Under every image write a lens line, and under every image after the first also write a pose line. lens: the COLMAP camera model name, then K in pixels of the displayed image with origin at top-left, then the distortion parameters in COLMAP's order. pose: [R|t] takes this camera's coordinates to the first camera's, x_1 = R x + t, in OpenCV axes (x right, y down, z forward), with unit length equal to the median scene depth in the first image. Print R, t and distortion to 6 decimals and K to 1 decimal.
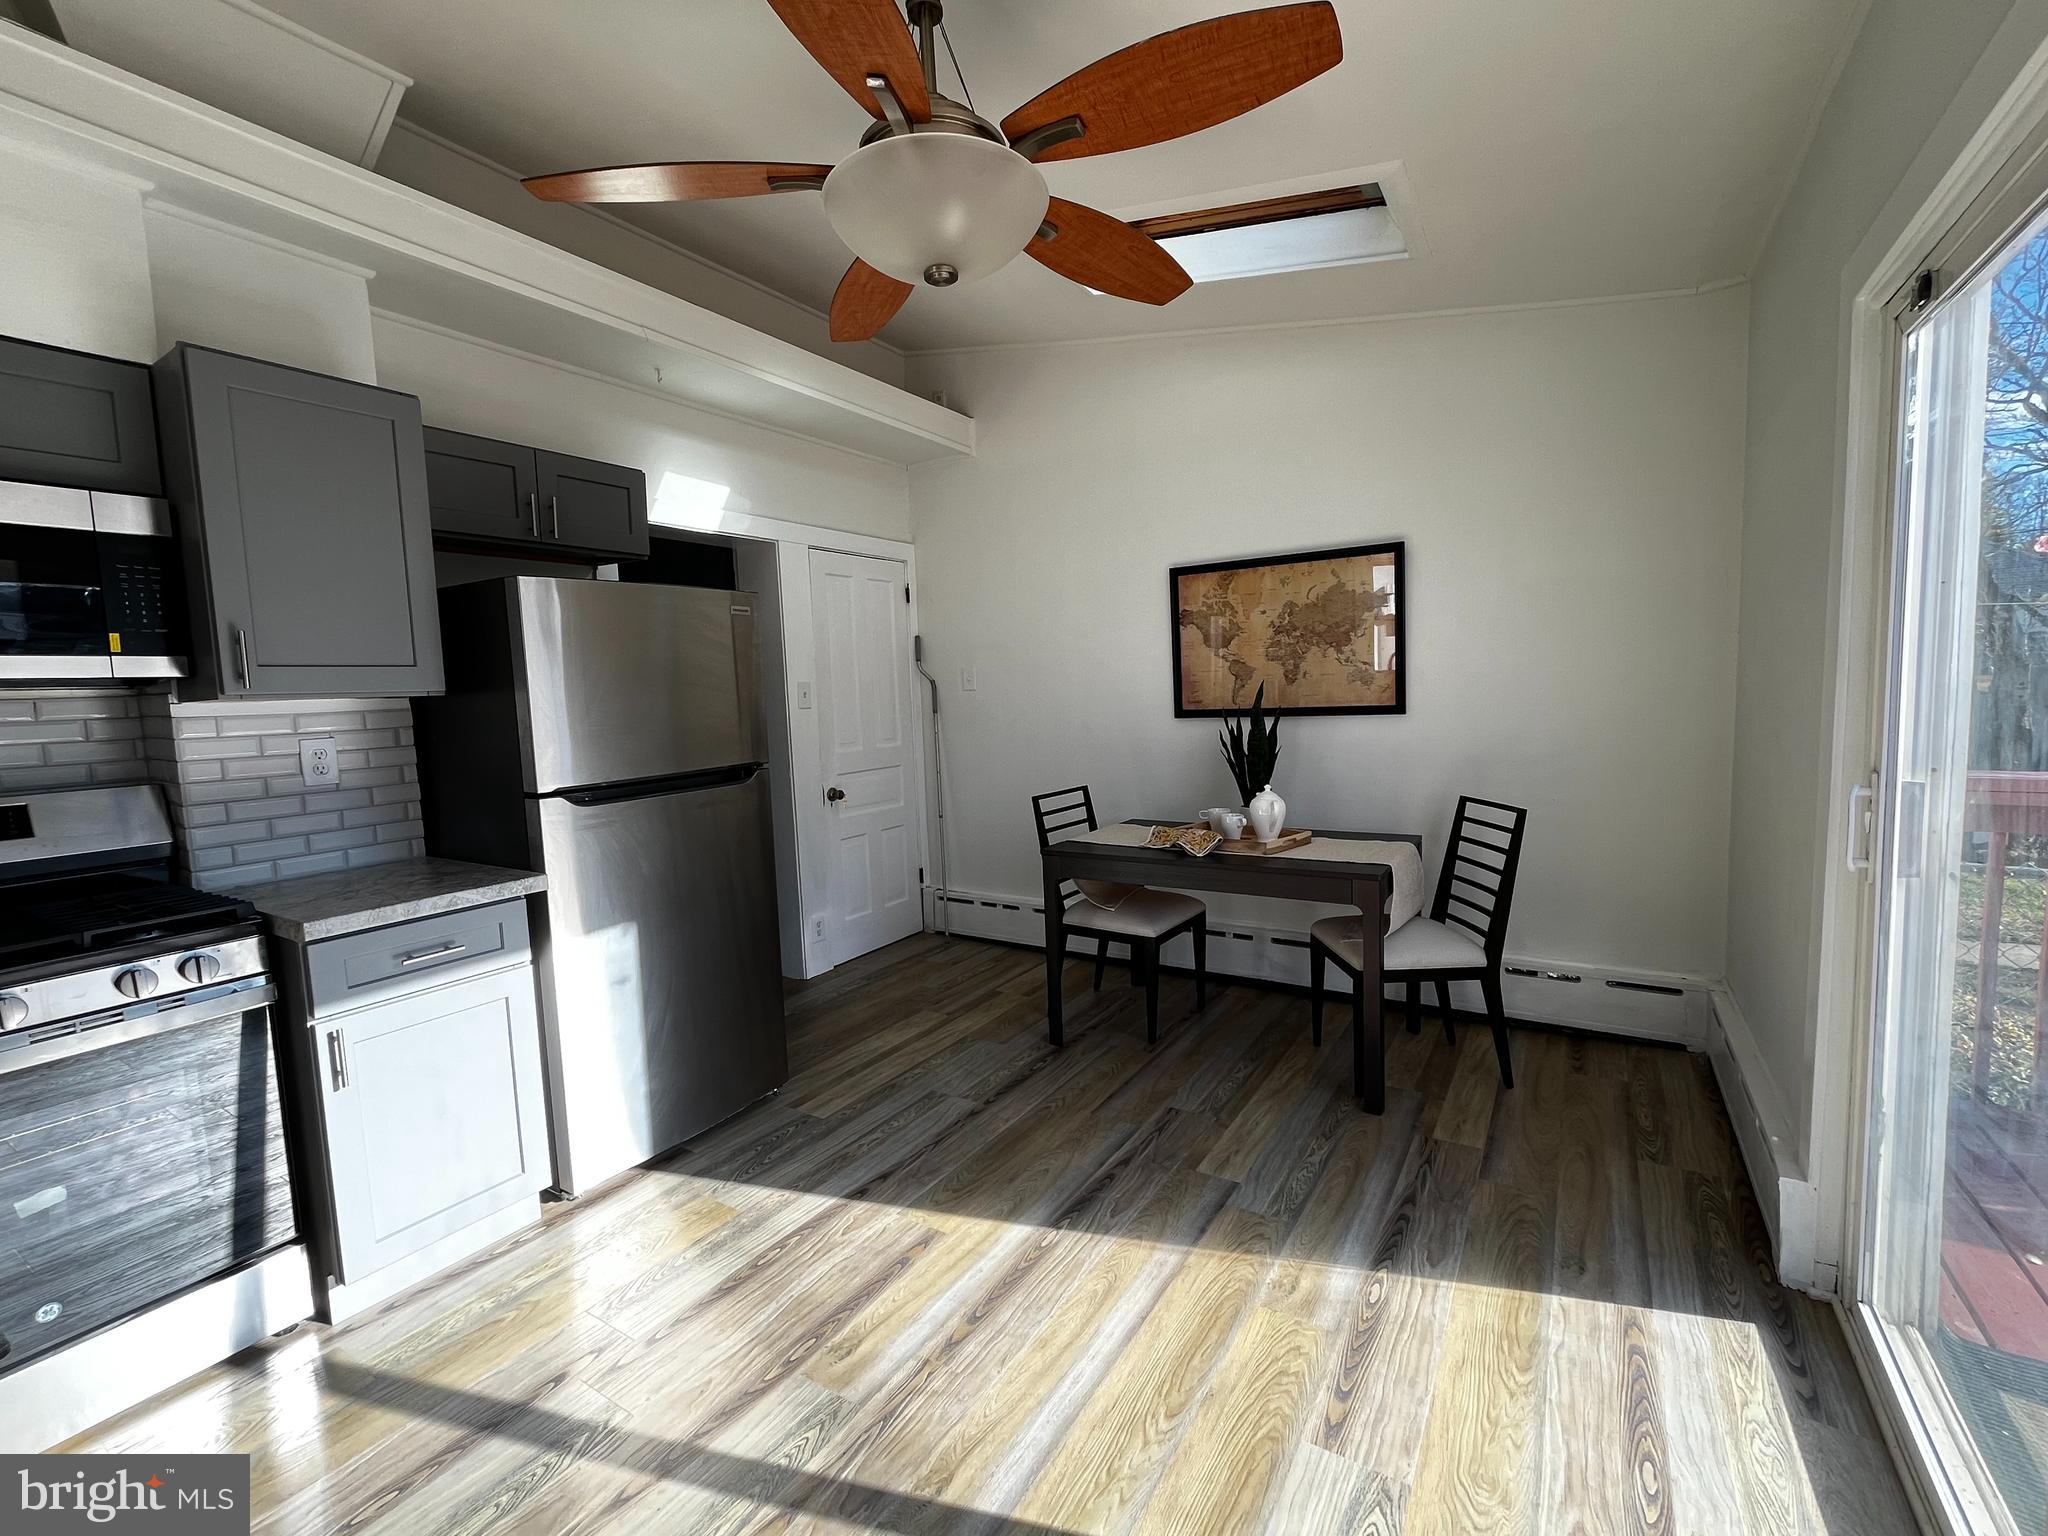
lens RADIAL K [[881.6, 0, 1028.9], [0, 881.6, 764.7], [0, 0, 1]] dist [-0.001622, -0.000957]
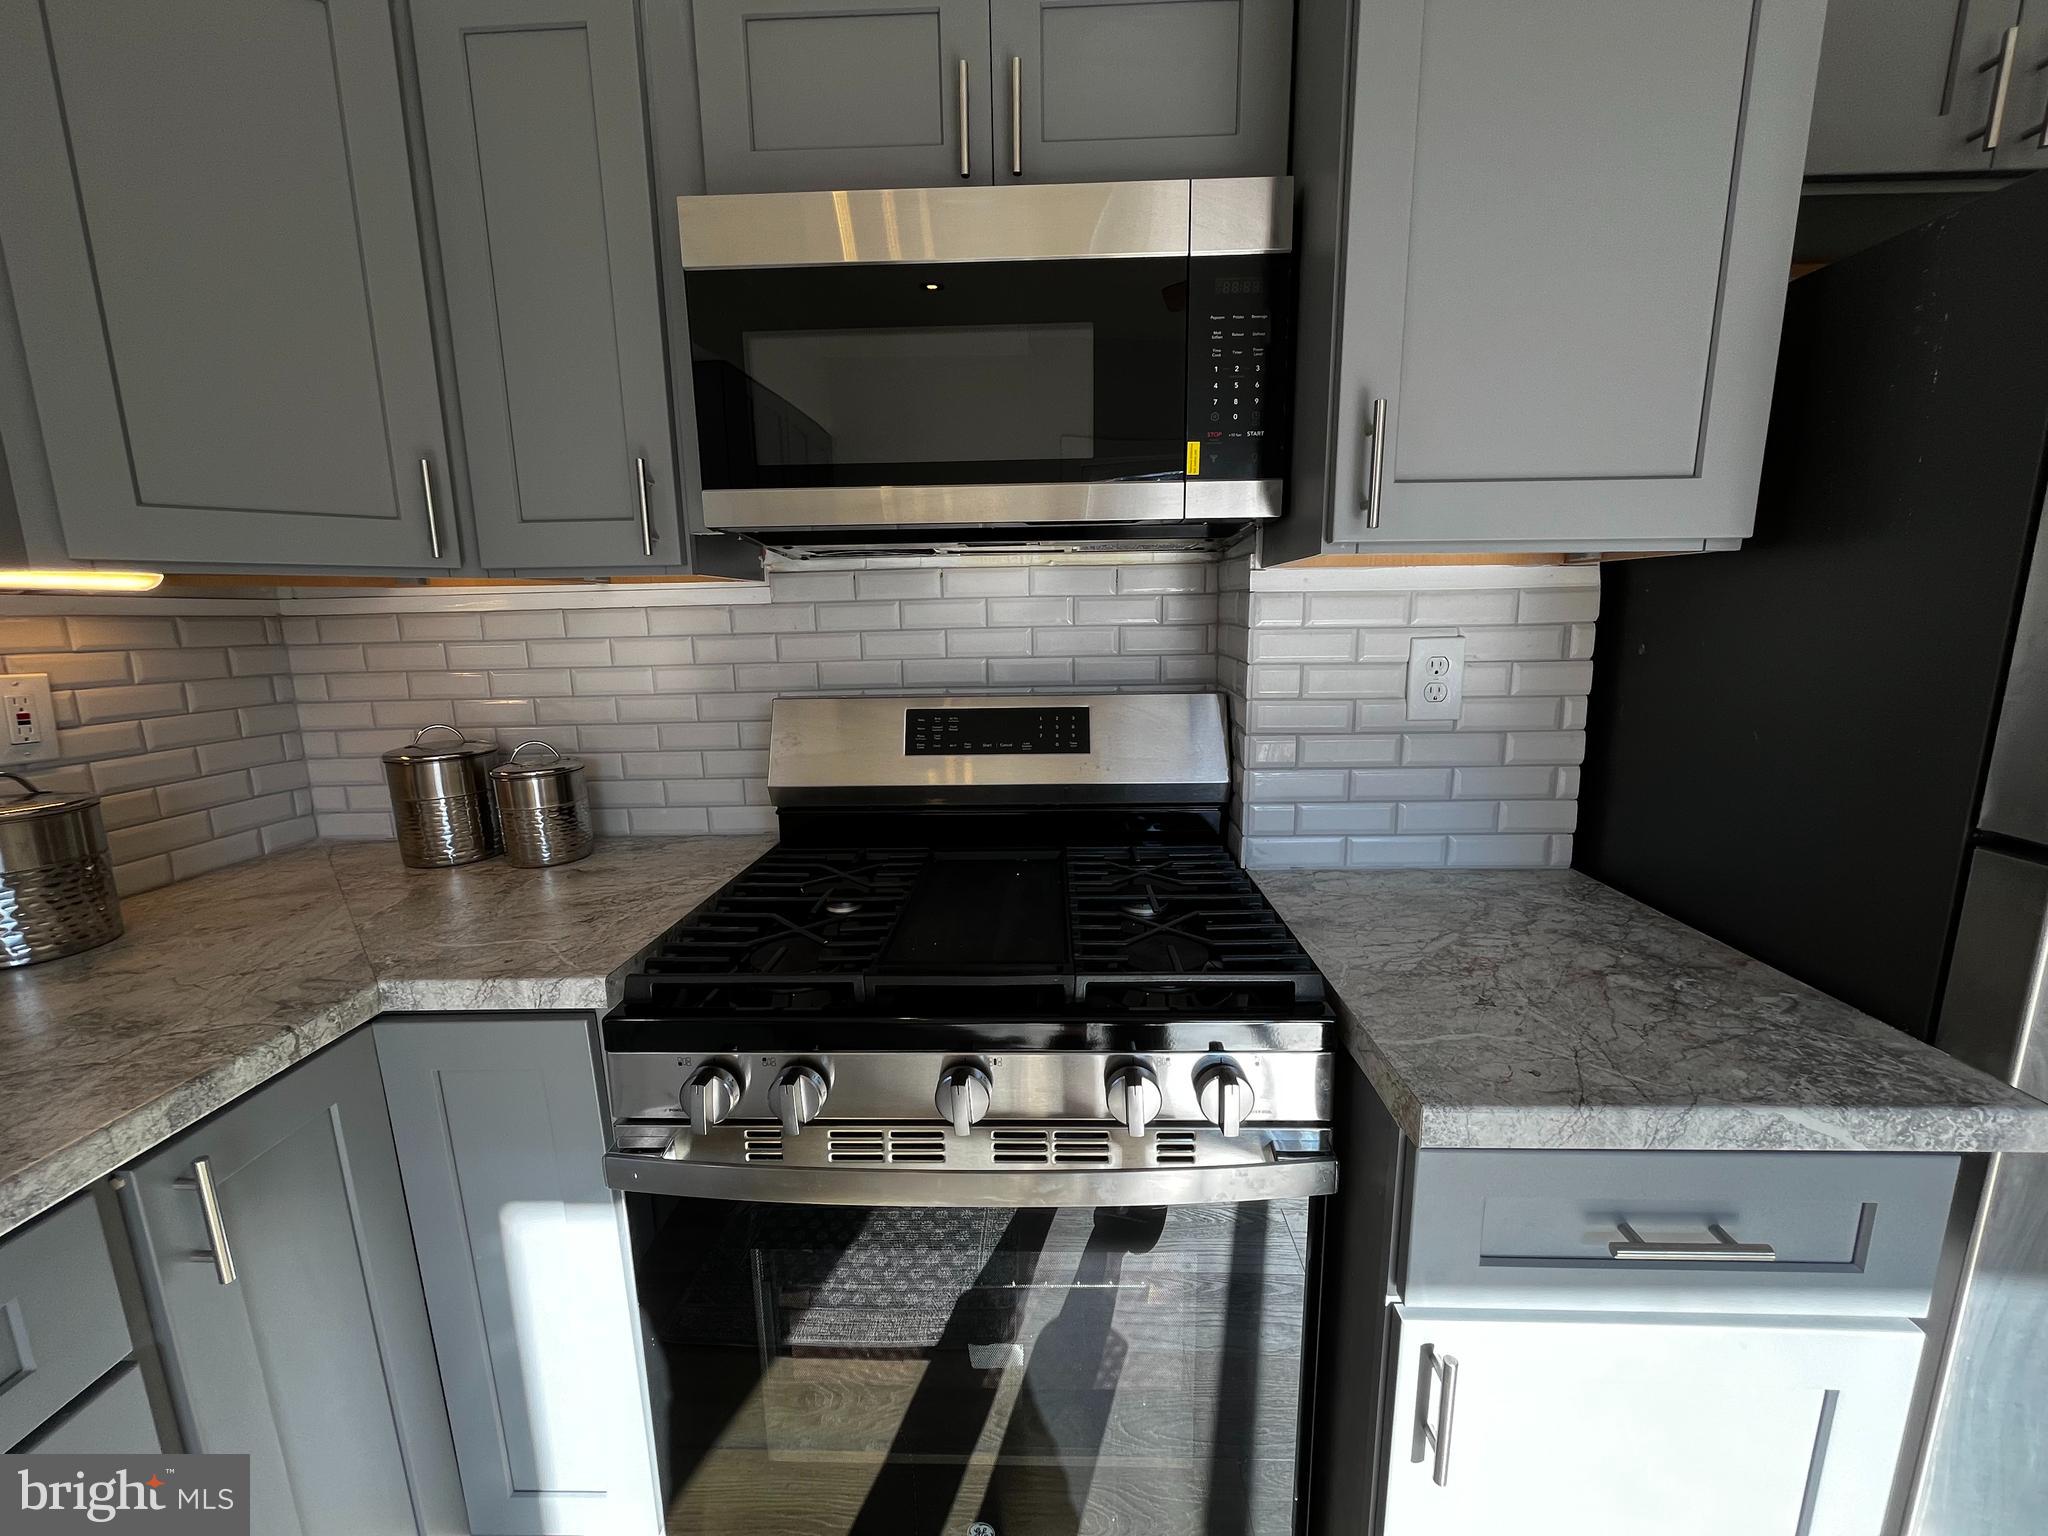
lens RADIAL K [[822.6, 0, 1029.0], [0, 822.6, 763.6], [0, 0, 1]] dist [-0.001861, -0.000741]
pose [[0.507629, 0.184601, -0.841567, -0.495531], [-0.080997, 0.982676, 0.166697, -0.017182], [0.857760, -0.016456, 0.513787, 0.516424]]
